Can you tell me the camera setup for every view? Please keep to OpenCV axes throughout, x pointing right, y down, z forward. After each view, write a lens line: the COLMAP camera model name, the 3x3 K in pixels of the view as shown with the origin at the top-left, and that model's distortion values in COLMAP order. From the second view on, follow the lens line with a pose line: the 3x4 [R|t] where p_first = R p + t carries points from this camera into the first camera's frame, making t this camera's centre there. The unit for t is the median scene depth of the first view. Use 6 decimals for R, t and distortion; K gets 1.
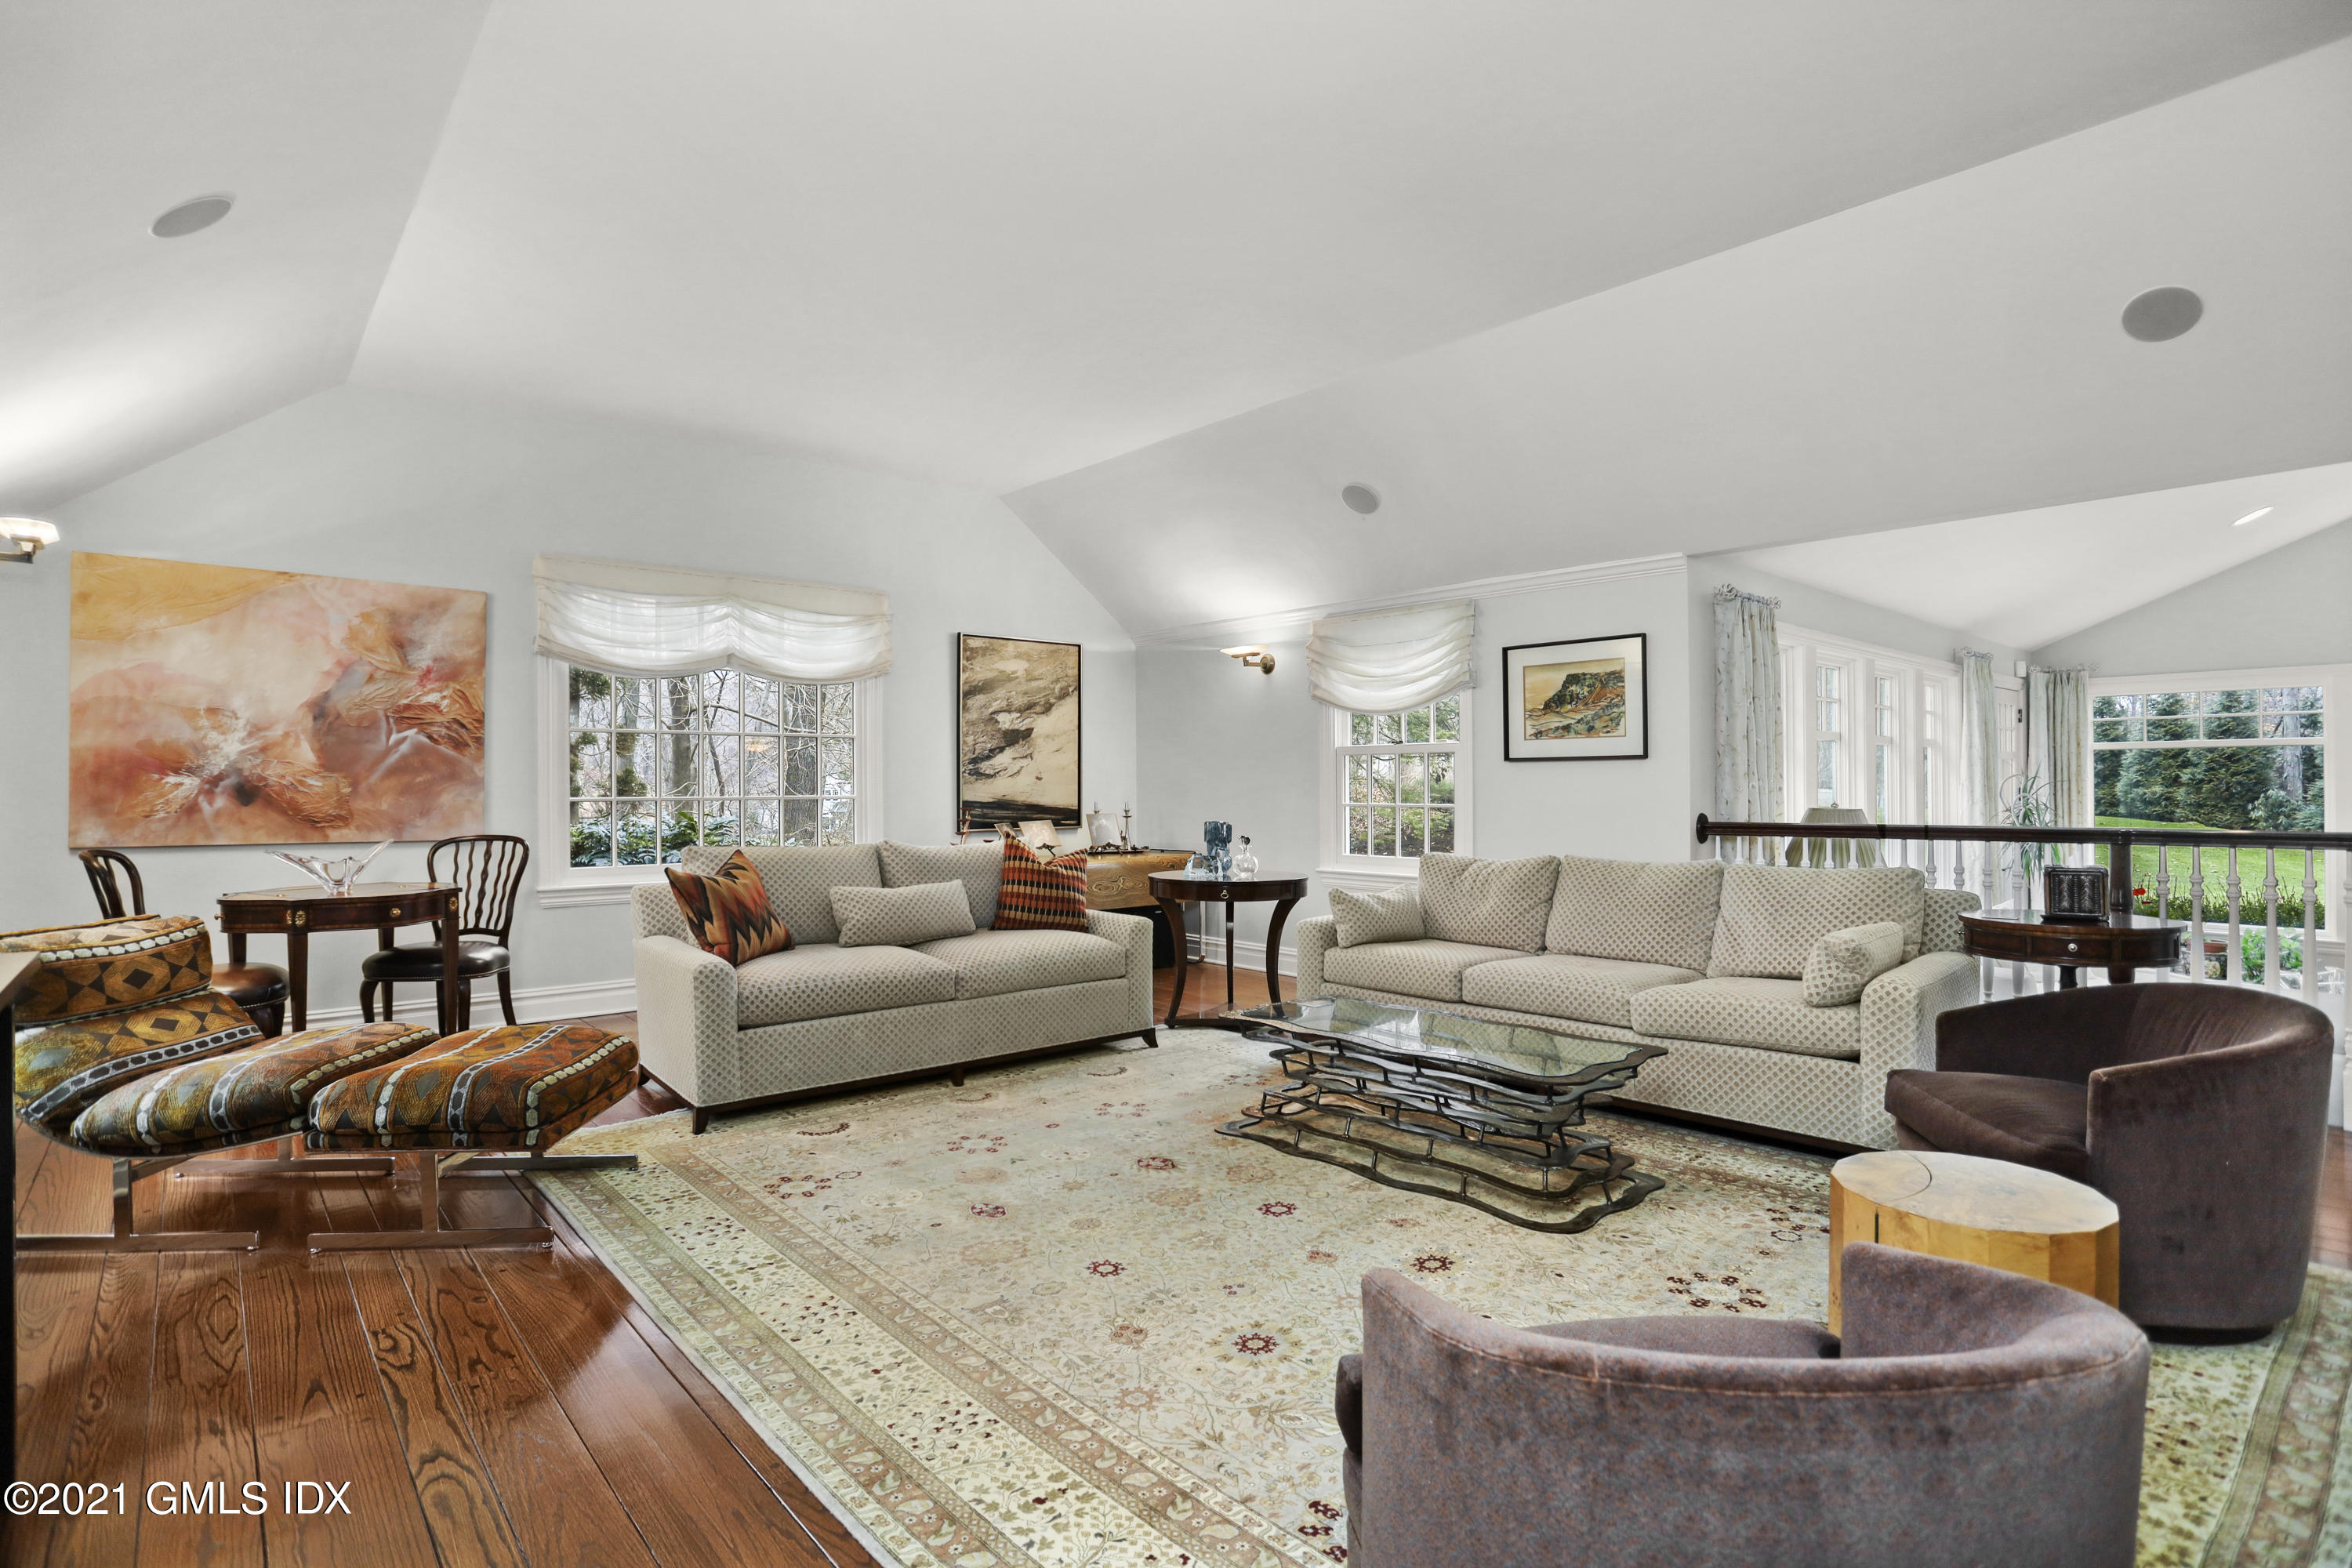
lens RADIAL K [[1161.4, 0, 1174.9], [0, 1161.4, 781.5], [0, 0, 1]] dist [-0.042710, 0.016445]
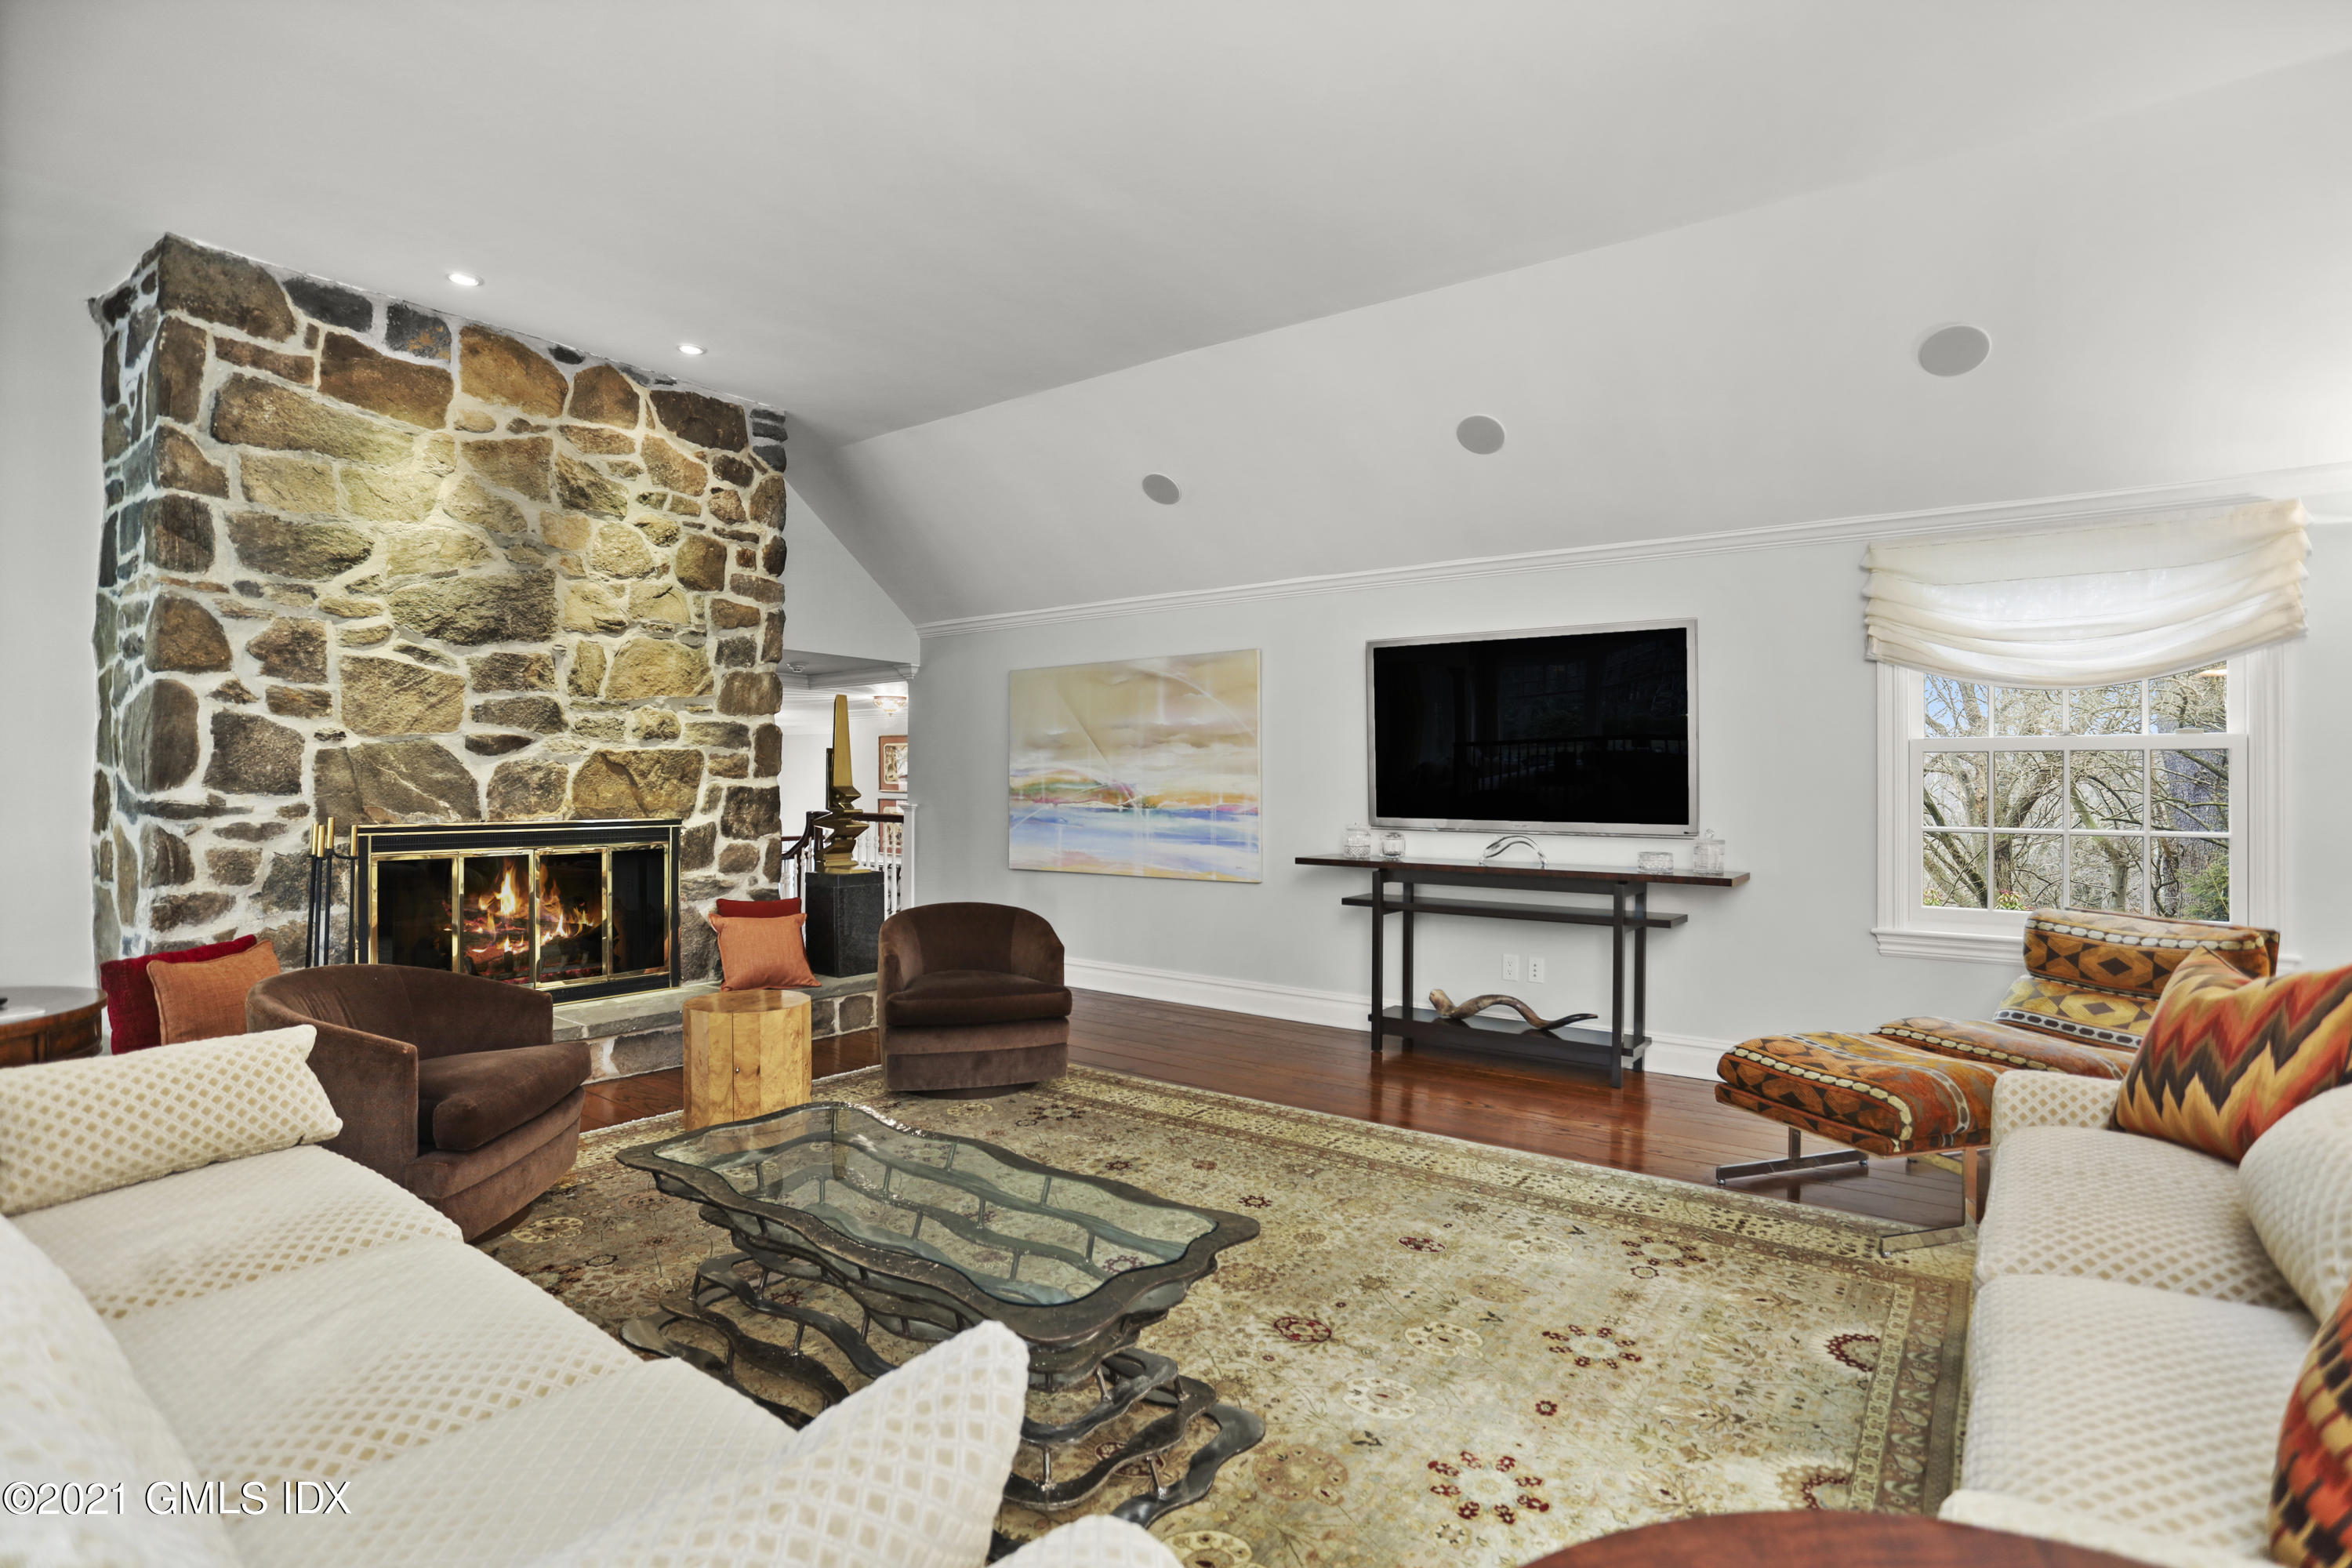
lens RADIAL K [[1161.4, 0, 1177.4], [0, 1161.4, 778.9], [0, 0, 1]] dist [-0.042710, 0.016445]
pose [[-0.978172, 0.000685, -0.207793, 0.233894], [0.001327, 0.999995, -0.002946, -0.011053], [0.207790, -0.003158, -0.978168, 1.887701]]
